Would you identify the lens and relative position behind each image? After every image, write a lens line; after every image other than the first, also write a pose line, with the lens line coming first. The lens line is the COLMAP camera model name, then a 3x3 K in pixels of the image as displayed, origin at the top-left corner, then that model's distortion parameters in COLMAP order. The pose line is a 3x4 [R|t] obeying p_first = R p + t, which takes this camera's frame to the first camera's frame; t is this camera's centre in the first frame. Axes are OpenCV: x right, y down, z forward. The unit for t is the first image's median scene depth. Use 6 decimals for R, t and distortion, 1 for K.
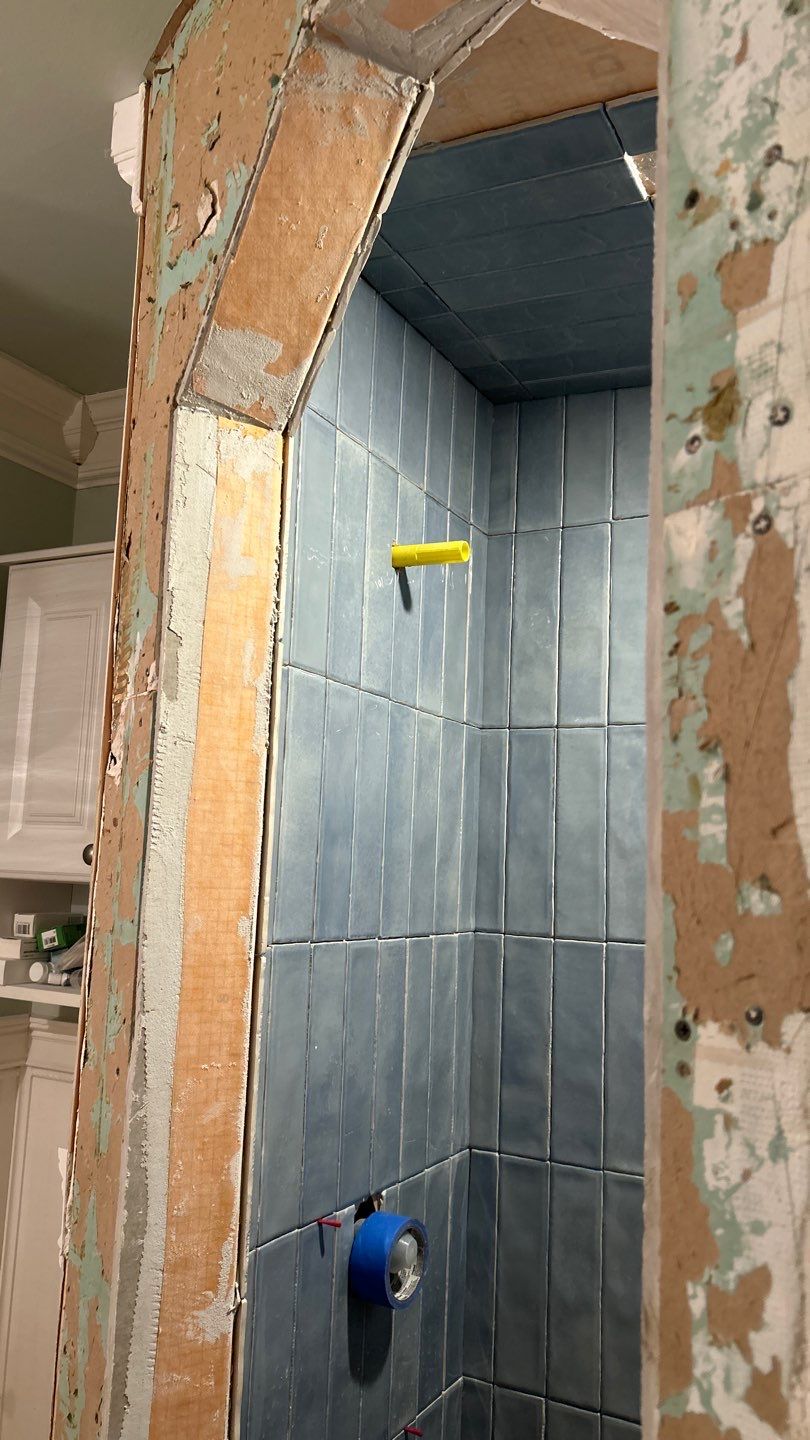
lens RADIAL K [[1101.3, 0, 406.4], [0, 1101.3, 719.6], [0, 0, 1]] dist [0.061870, -0.071424]
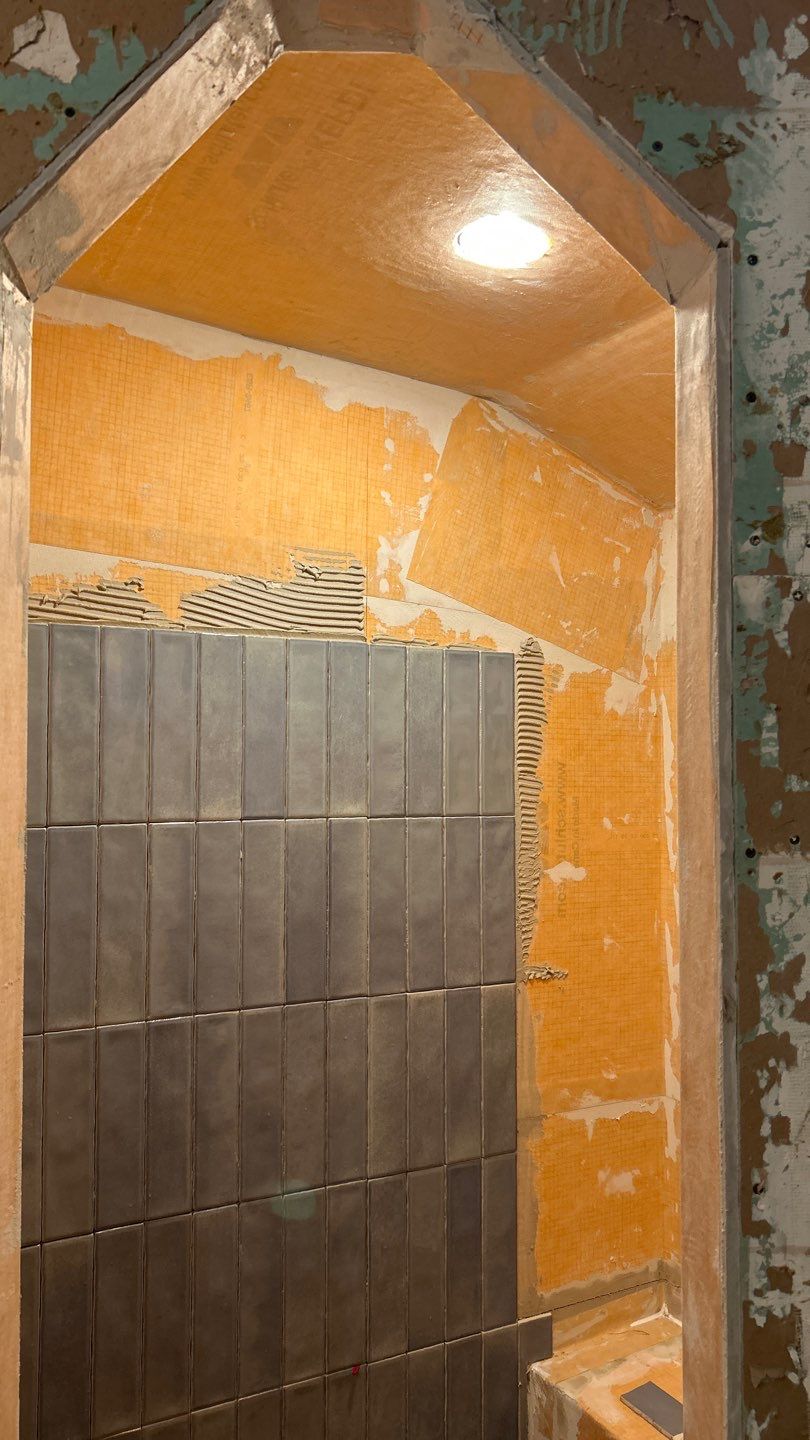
lens RADIAL K [[1101.3, 0, 405.4], [0, 1101.3, 714.6], [0, 0, 1]] dist [0.061870, -0.071424]
pose [[0.542651, -0.002925, 0.839953, -1.675001], [-0.095524, 0.993291, 0.065173, -0.027130], [-0.834509, -0.115602, 0.538731, 0.483423]]
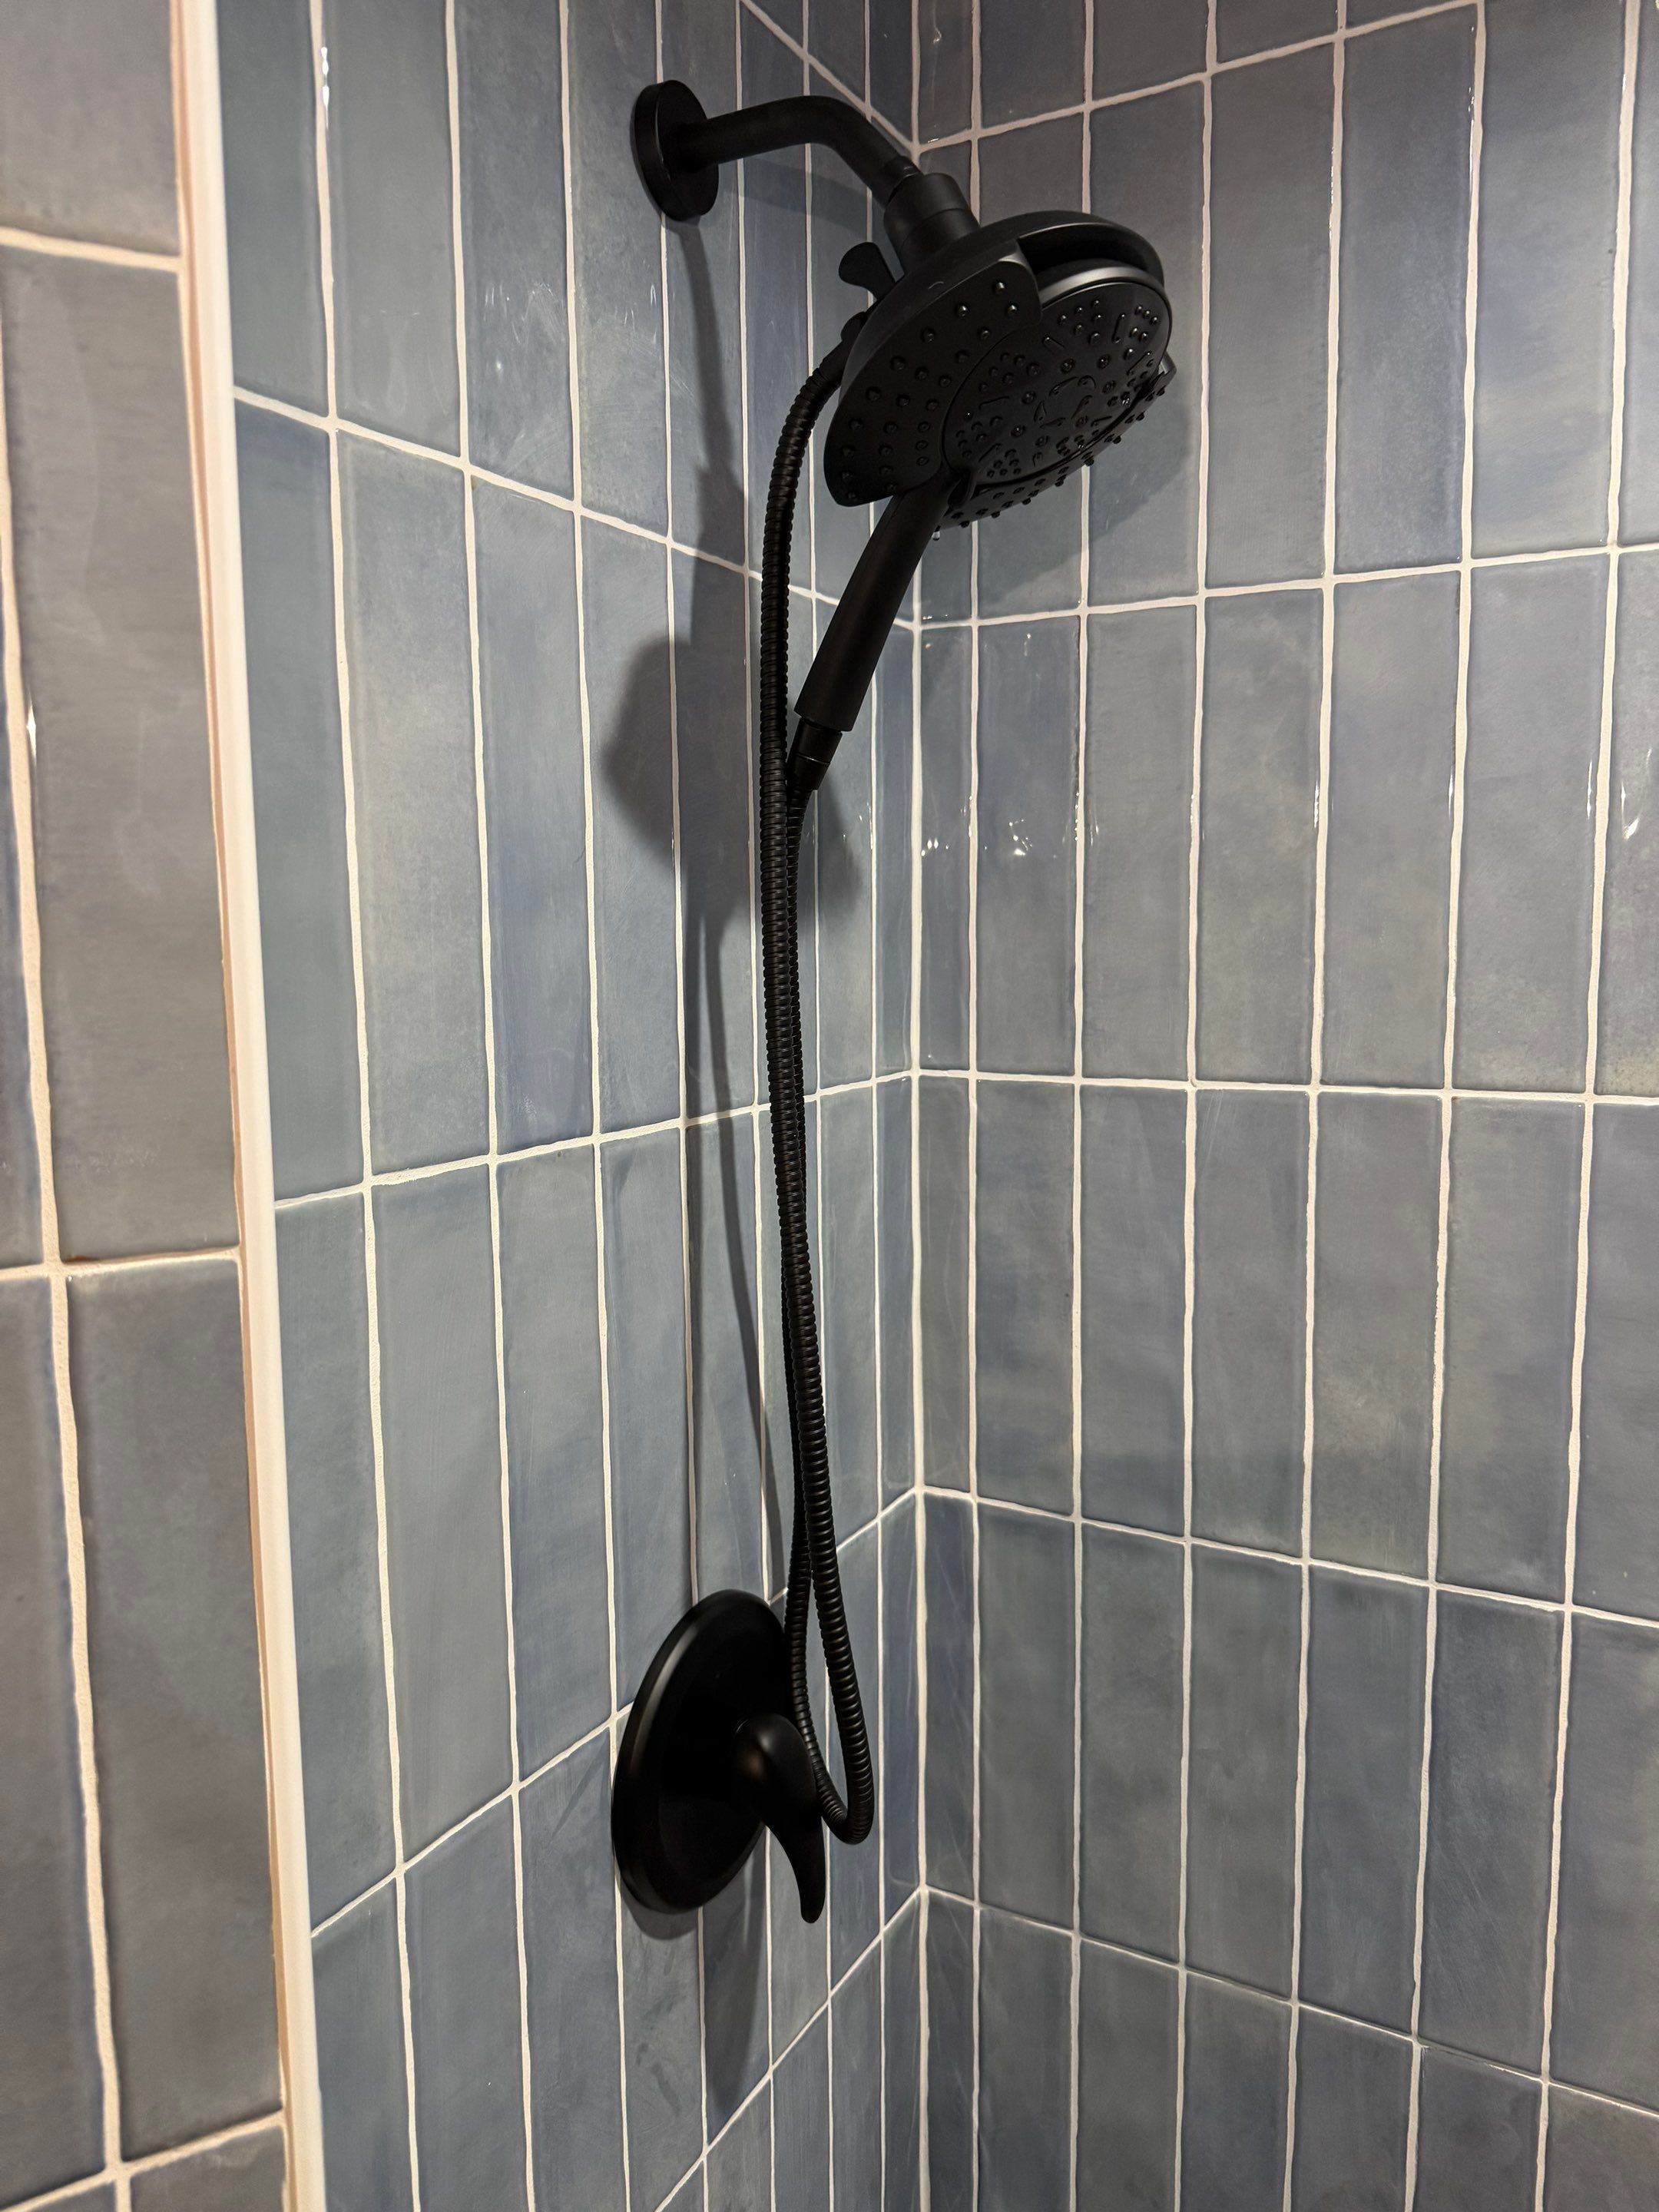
lens RADIAL K [[1567.2, 0, 834.5], [0, 1567.2, 1108.3], [0, 0, 1]] dist [0.018673, -0.011543]
pose [[0.998669, -0.049430, -0.014736, 0.126835], [0.051556, 0.965292, 0.256034, 0.112625], [0.001569, -0.256453, 0.966555, 1.170429]]
